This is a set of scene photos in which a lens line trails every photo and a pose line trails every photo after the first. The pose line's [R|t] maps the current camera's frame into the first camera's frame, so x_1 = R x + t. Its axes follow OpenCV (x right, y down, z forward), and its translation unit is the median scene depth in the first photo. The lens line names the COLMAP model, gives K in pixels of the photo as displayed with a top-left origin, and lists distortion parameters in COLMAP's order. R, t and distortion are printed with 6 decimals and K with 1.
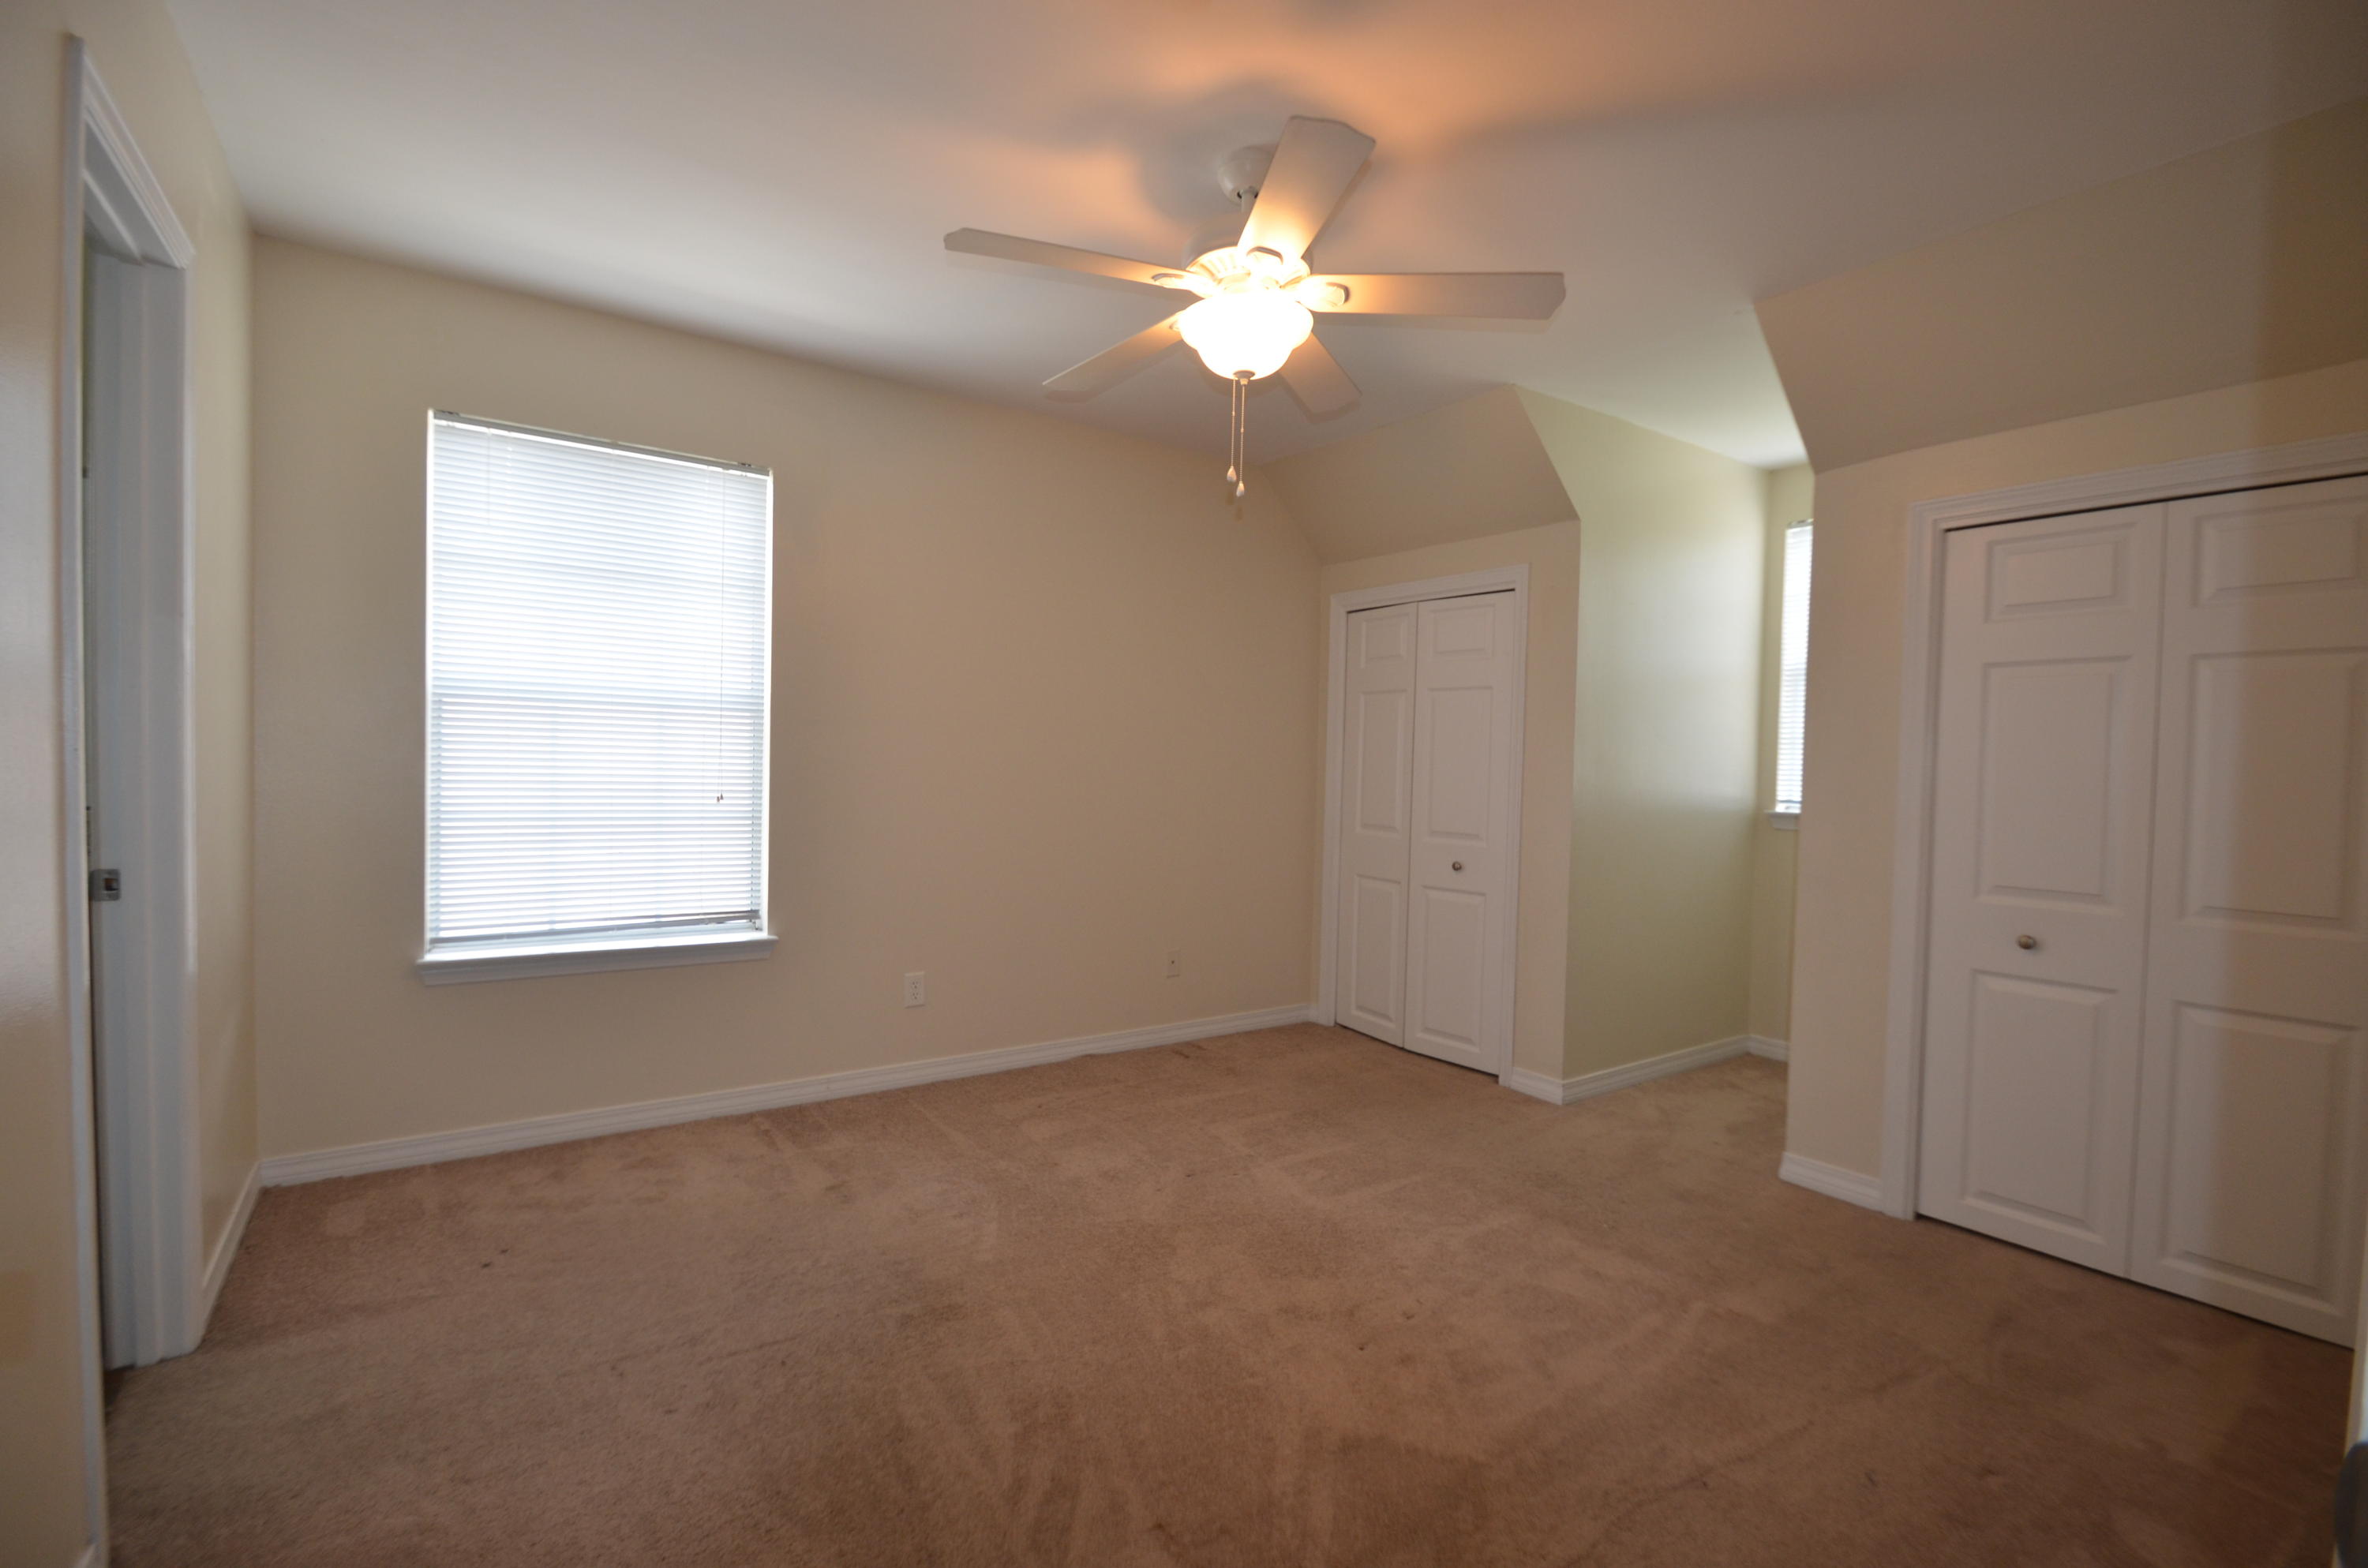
lens RADIAL K [[1040.2, 0, 1168.1], [0, 1040.2, 779.1], [0, 0, 1]] dist [-0.001409, -0.002919]
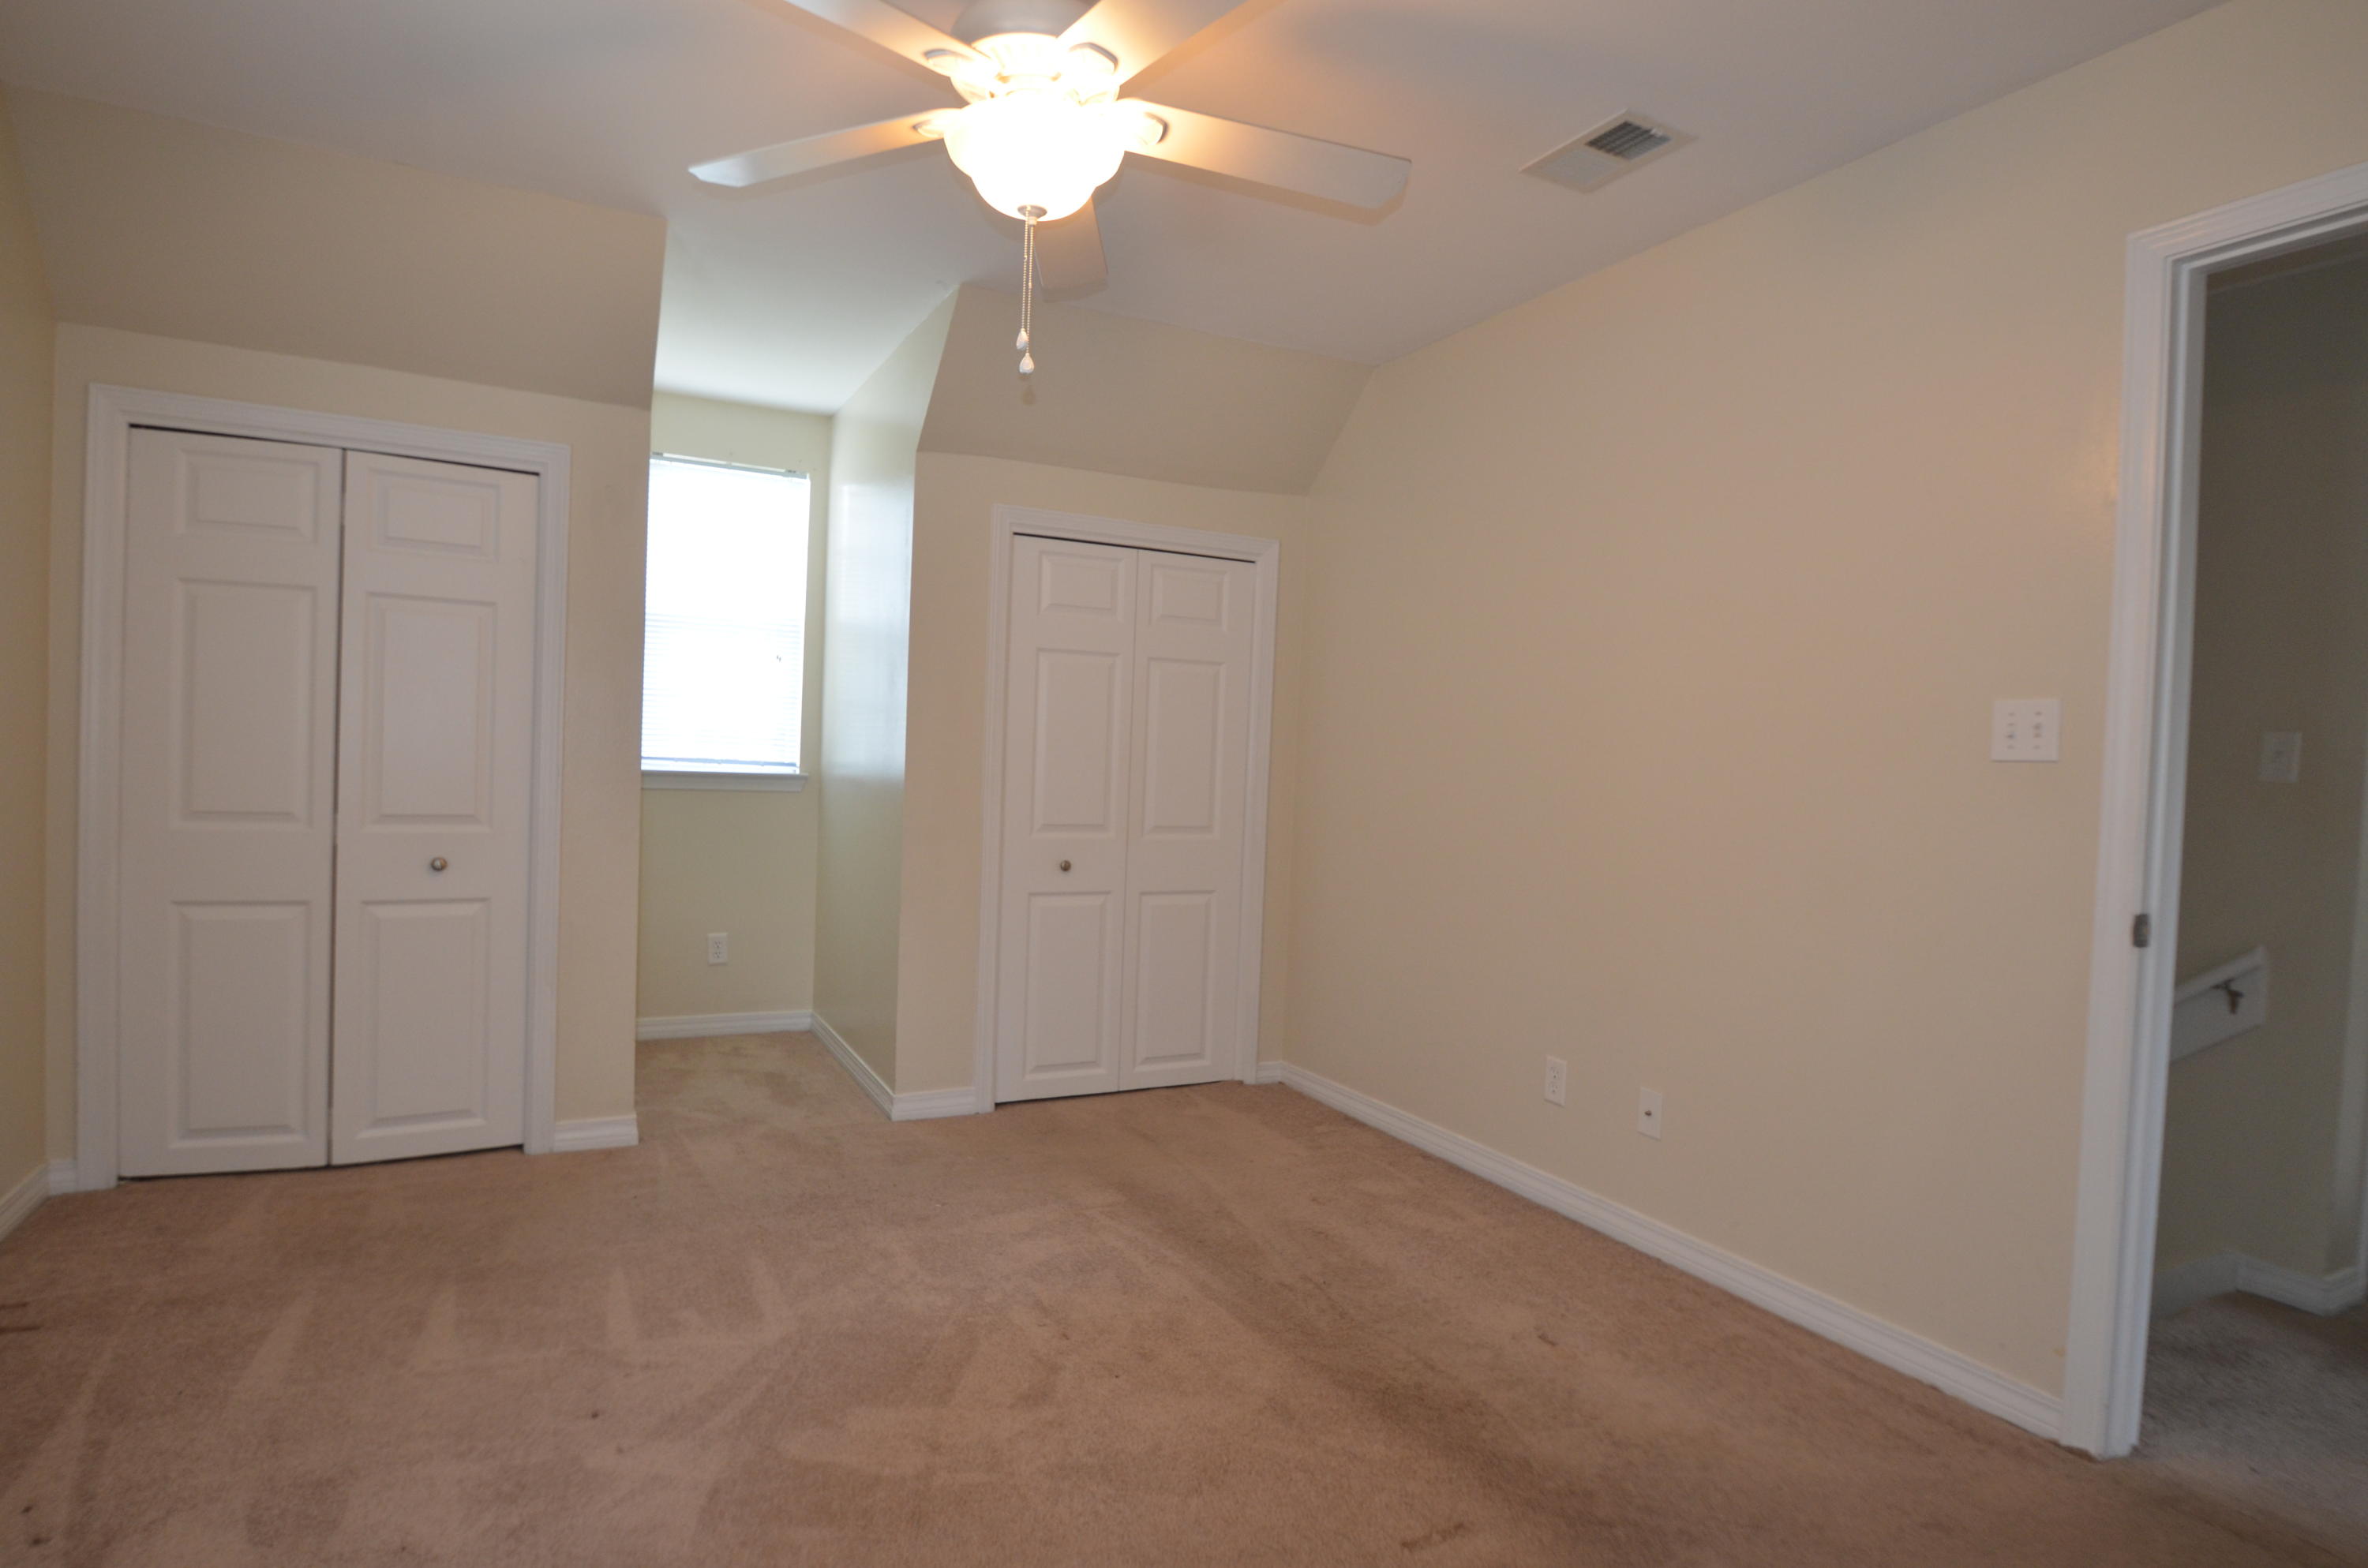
lens RADIAL K [[1237.9, 0, 1170.2], [0, 1237.9, 781.0], [0, 0, 1]] dist [-0.014817, -0.005836]
pose [[0.134186, -0.038003, 0.990227, -0.503969], [-0.013782, 0.999096, 0.040211, -0.009699], [-0.990860, -0.019043, 0.133541, 0.481416]]
